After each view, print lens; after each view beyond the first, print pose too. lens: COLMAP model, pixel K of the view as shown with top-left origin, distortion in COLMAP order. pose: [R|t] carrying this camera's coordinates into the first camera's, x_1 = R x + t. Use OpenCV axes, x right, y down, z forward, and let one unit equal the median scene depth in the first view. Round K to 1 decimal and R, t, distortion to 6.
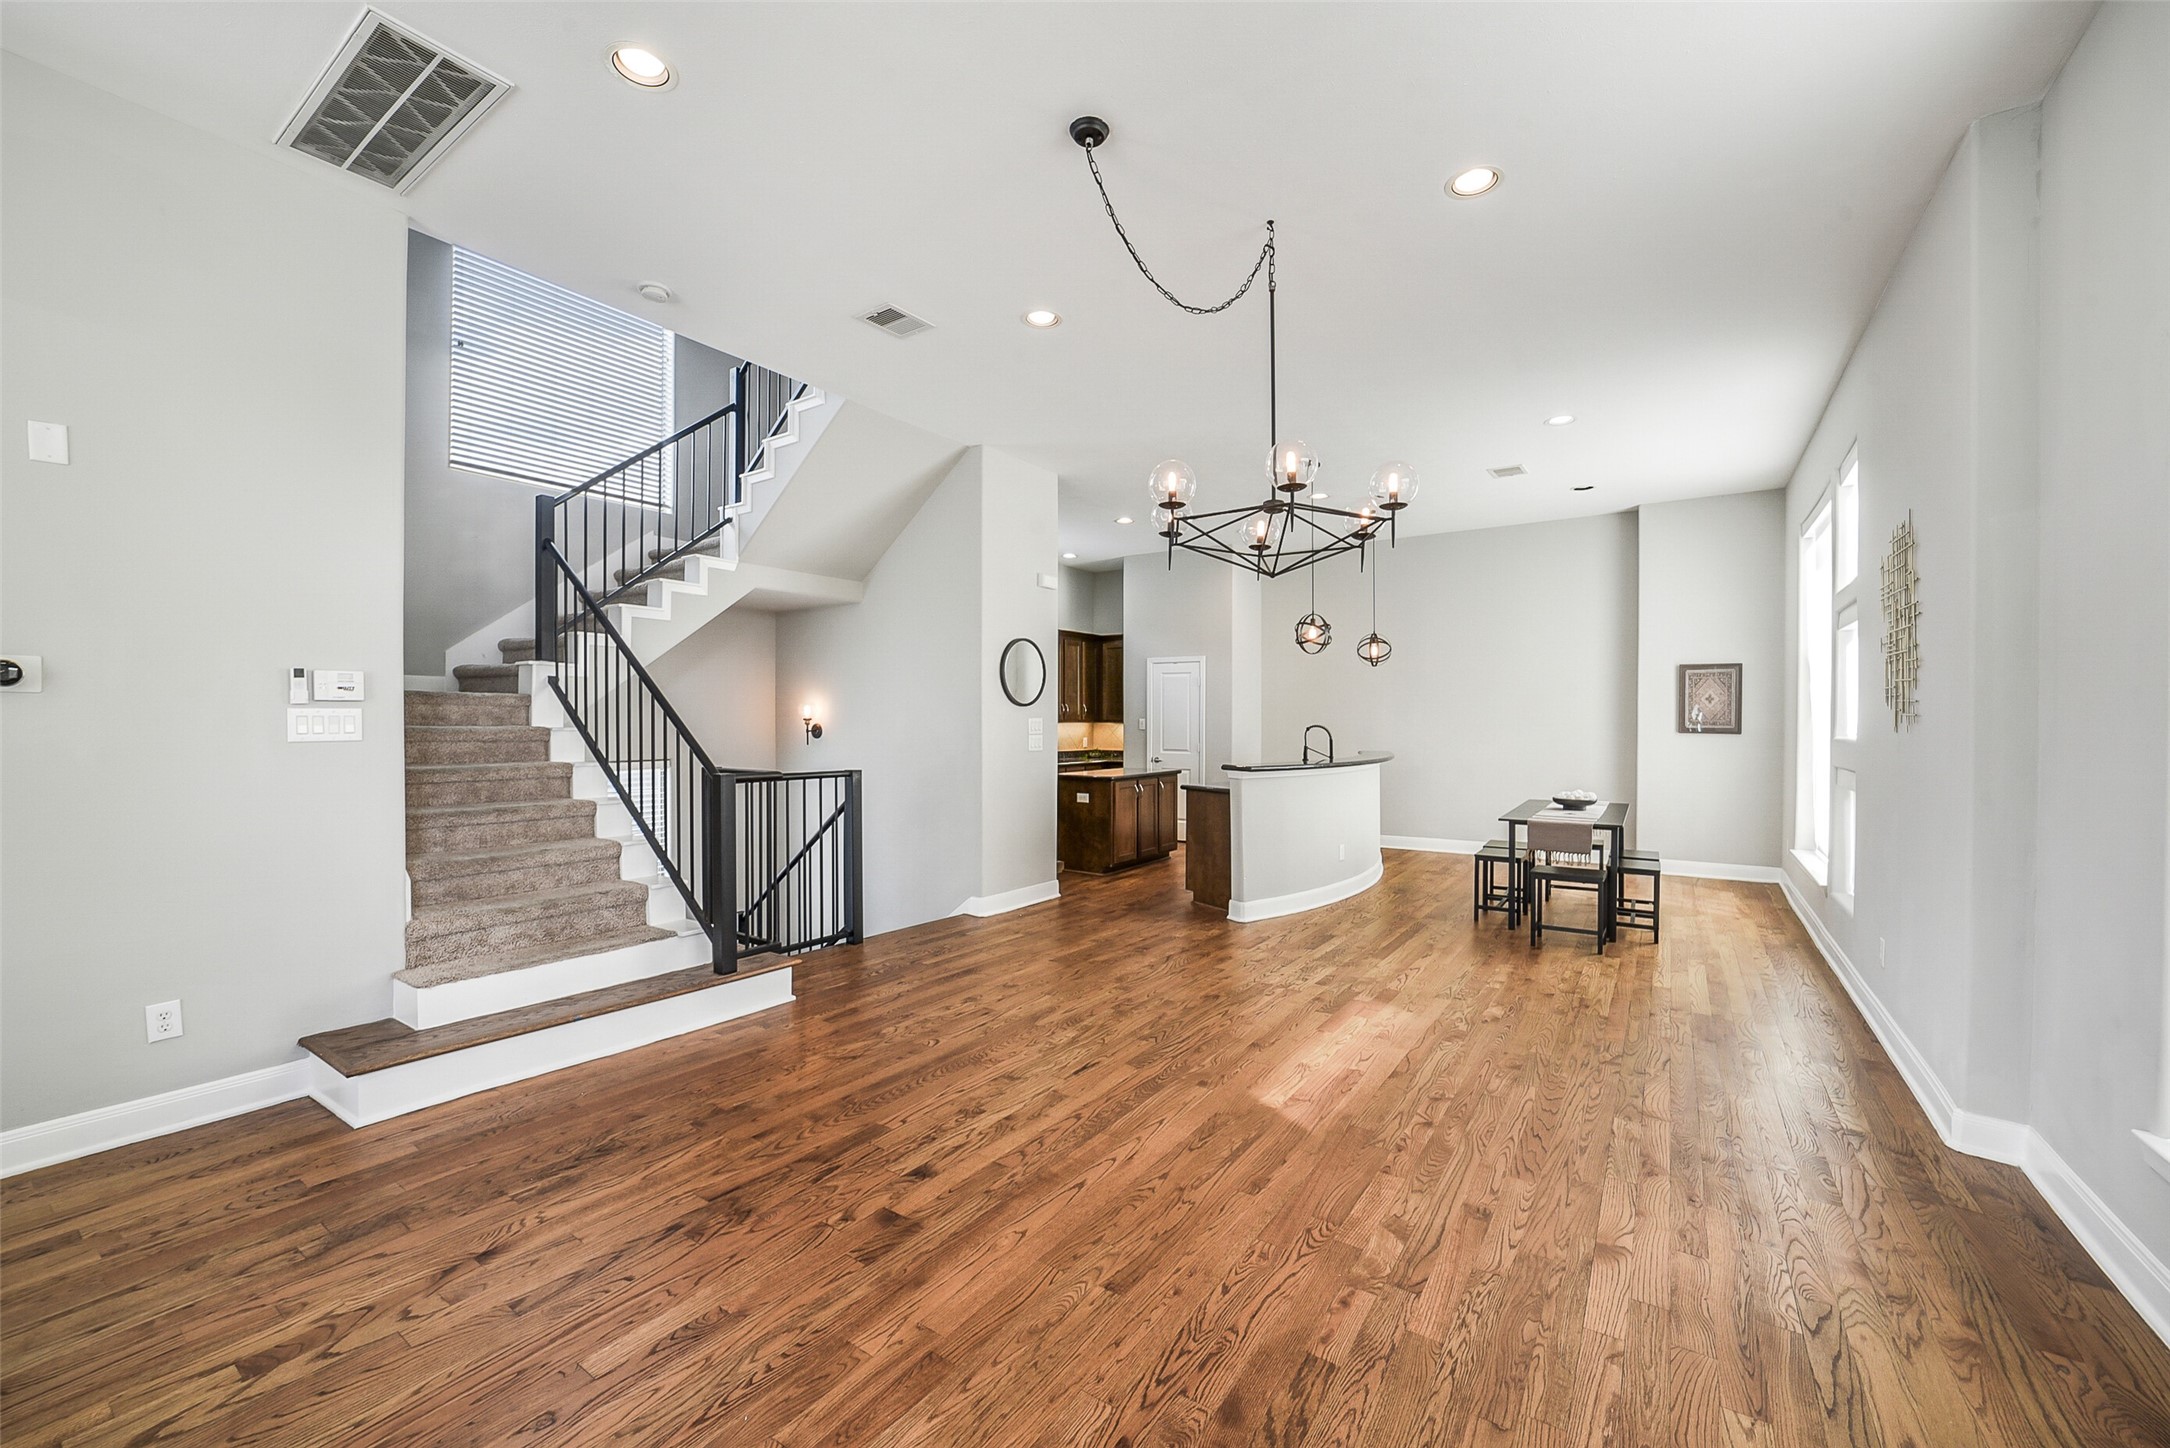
lens RADIAL K [[865.5, 0, 1081.2], [0, 865.5, 723.9], [0, 0, 1]] dist [-0.029688, 0.008208]
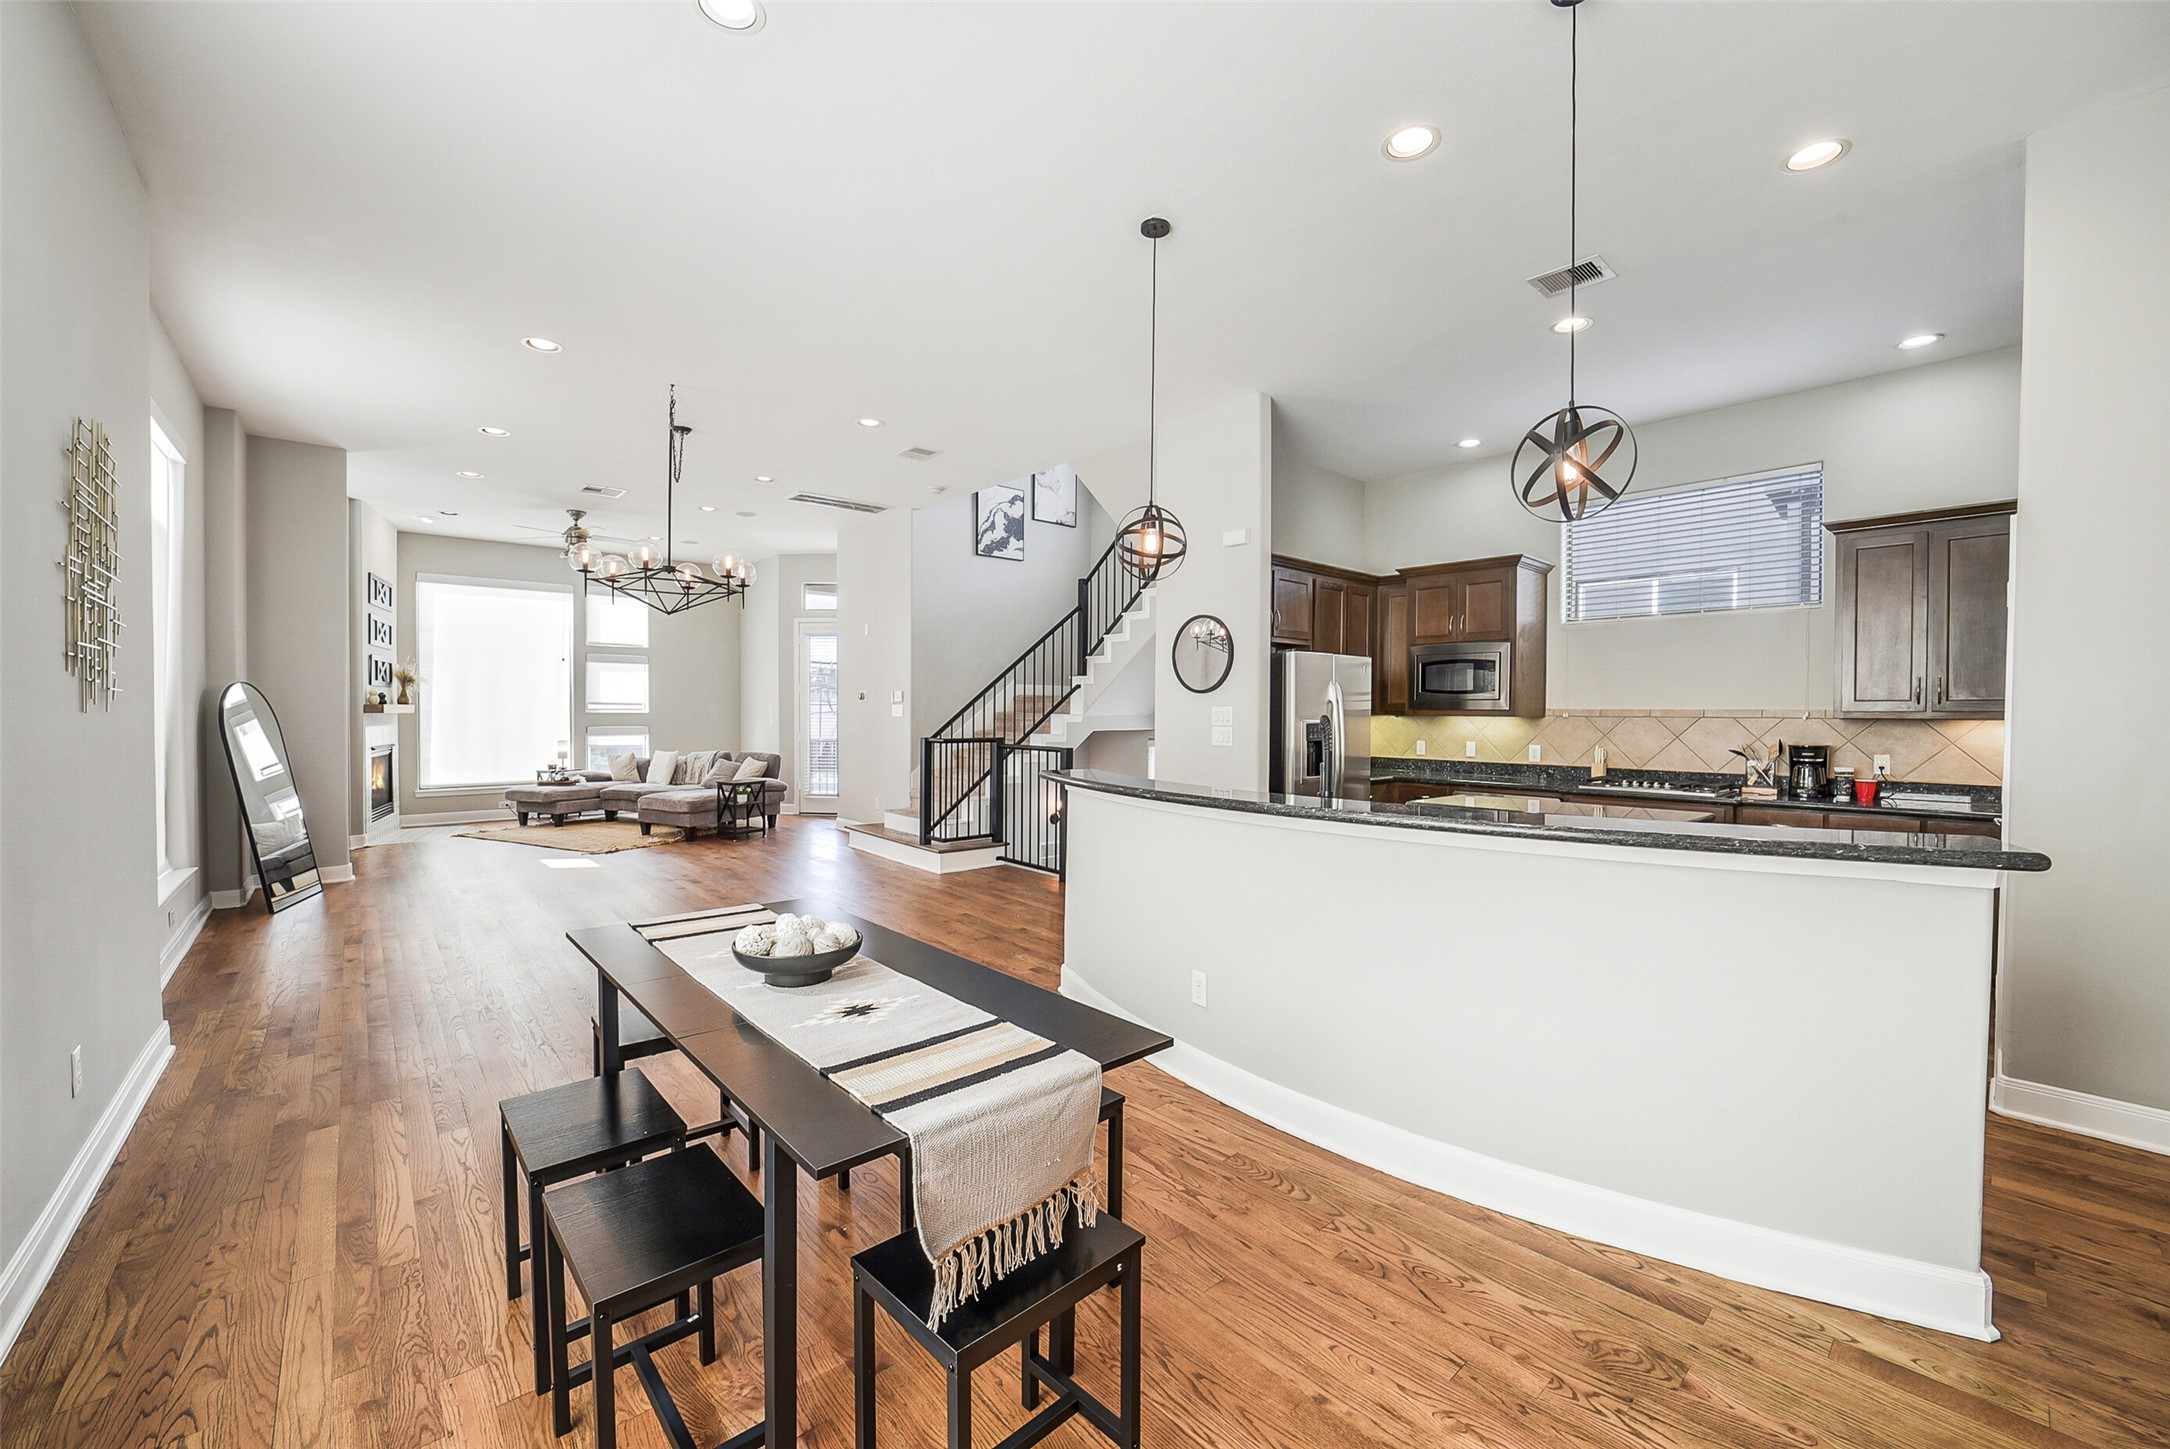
lens RADIAL K [[865.5, 0, 1116.1], [0, 865.5, 723.4], [0, 0, 1]] dist [-0.029688, 0.008208]
pose [[-0.199239, 0.008483, -0.979914, 0.922870], [-0.011395, 0.999875, 0.010973, 0.002140], [0.979885, 0.013352, -0.199118, 1.211570]]
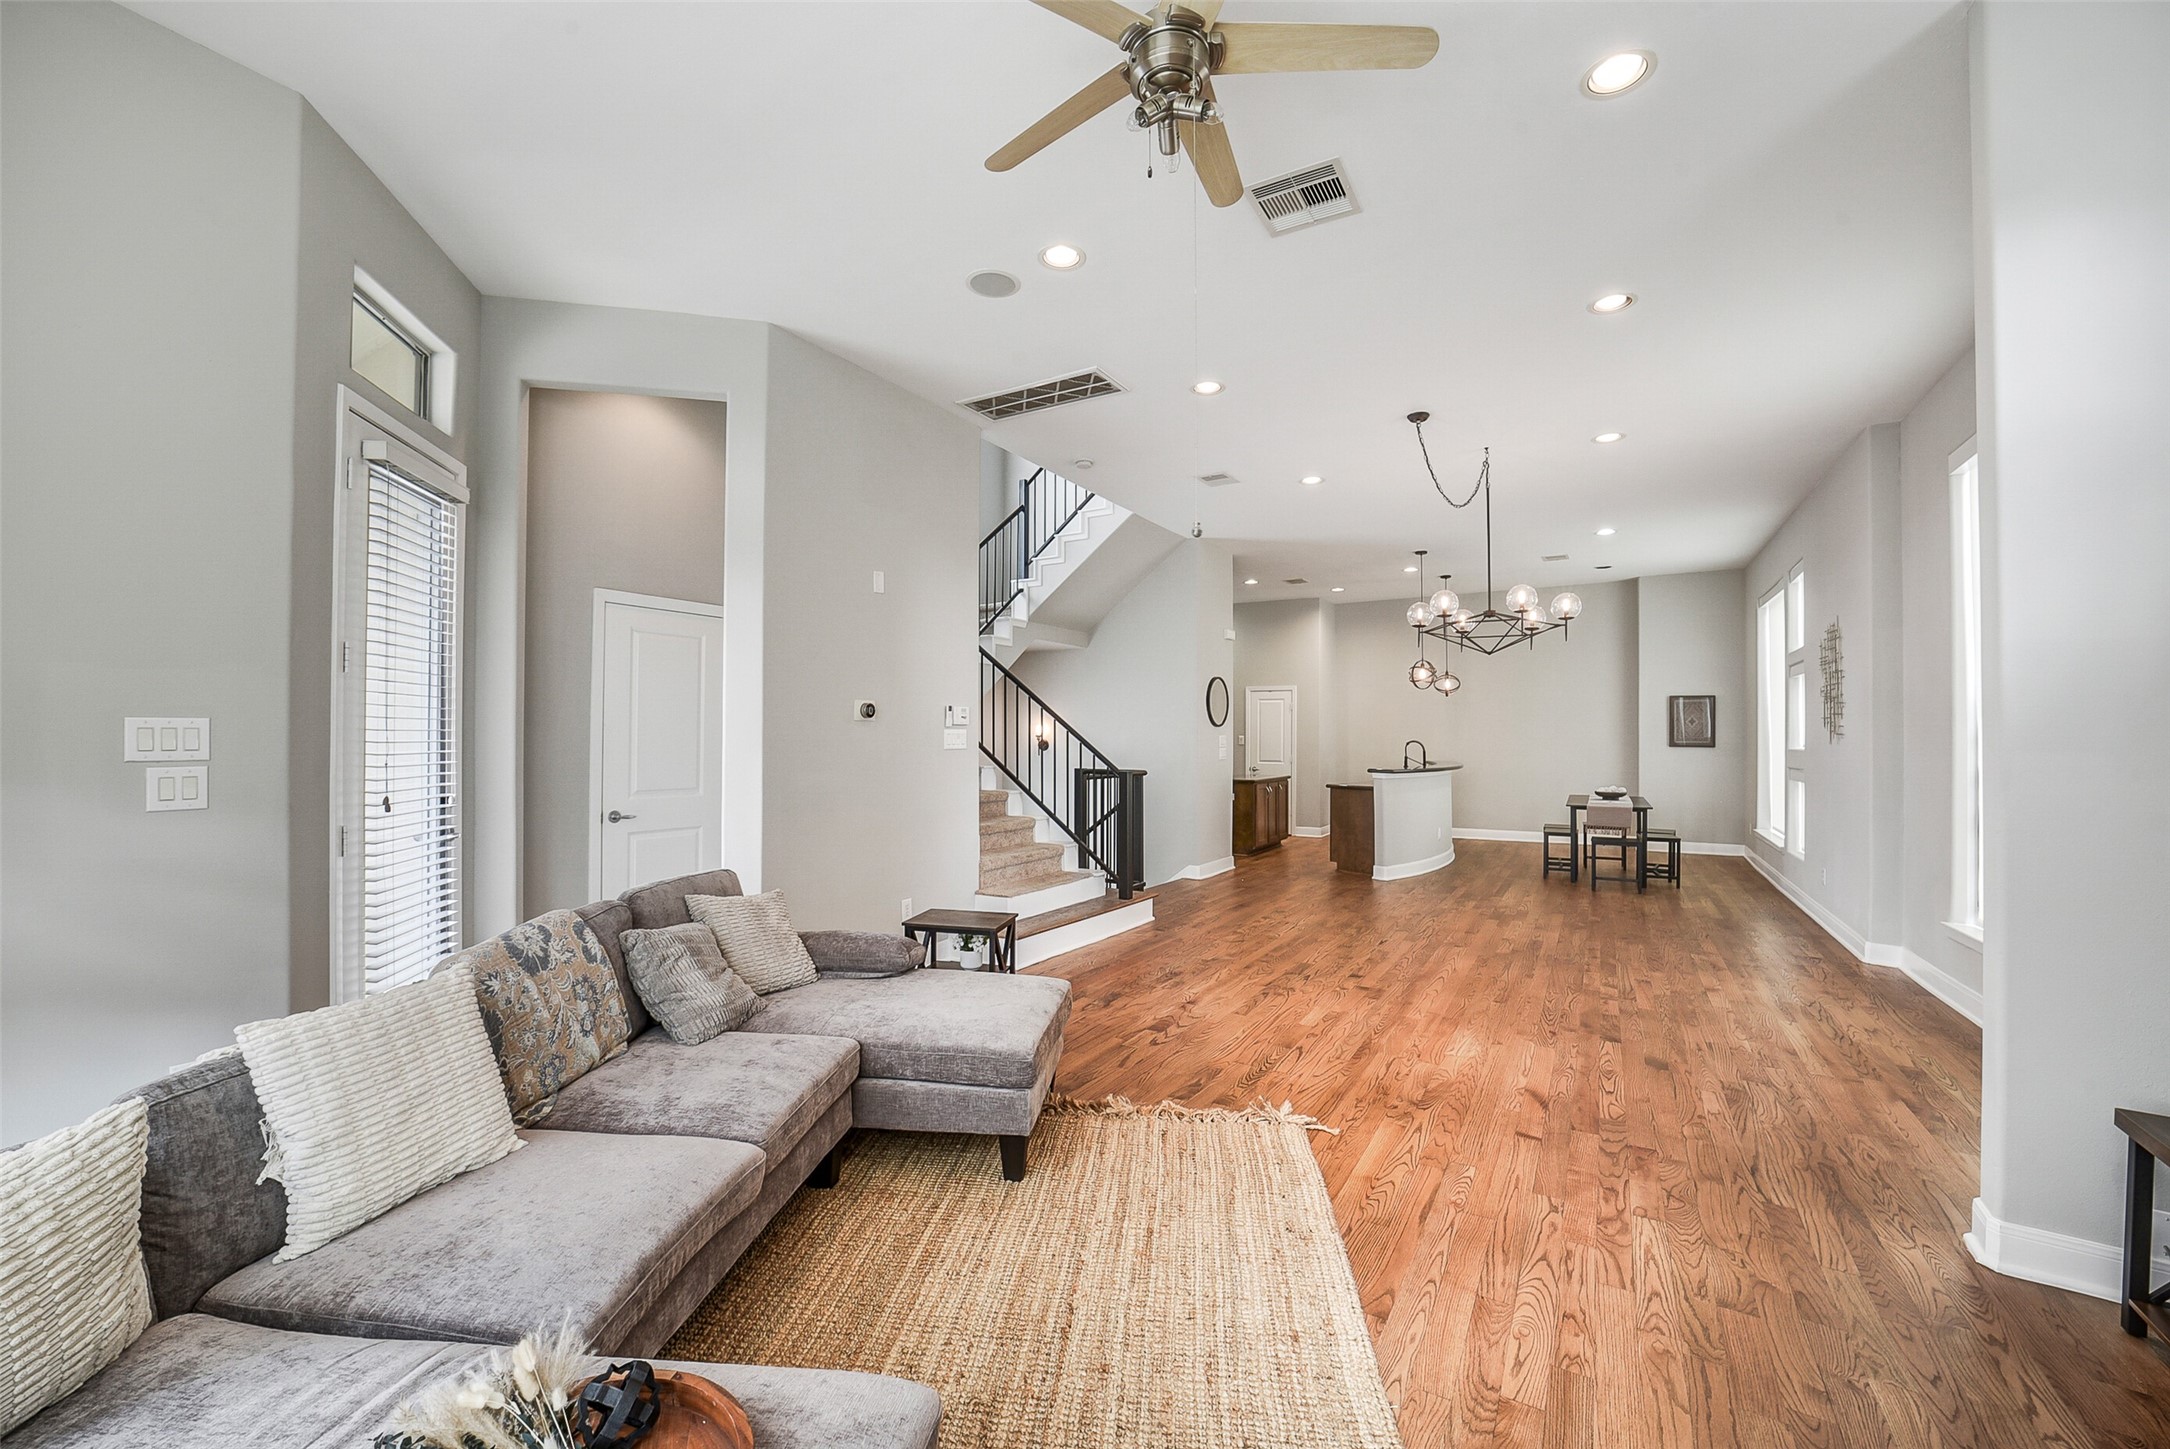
lens RADIAL K [[865.5, 0, 1085.4], [0, 865.5, 728.5], [0, 0, 1]] dist [-0.029688, 0.008208]
pose [[0.998220, 0.000470, 0.059635, -0.385319], [0.000362, 0.999903, -0.013936, 0.001302], [-0.059635, 0.013933, 0.998123, -0.373904]]
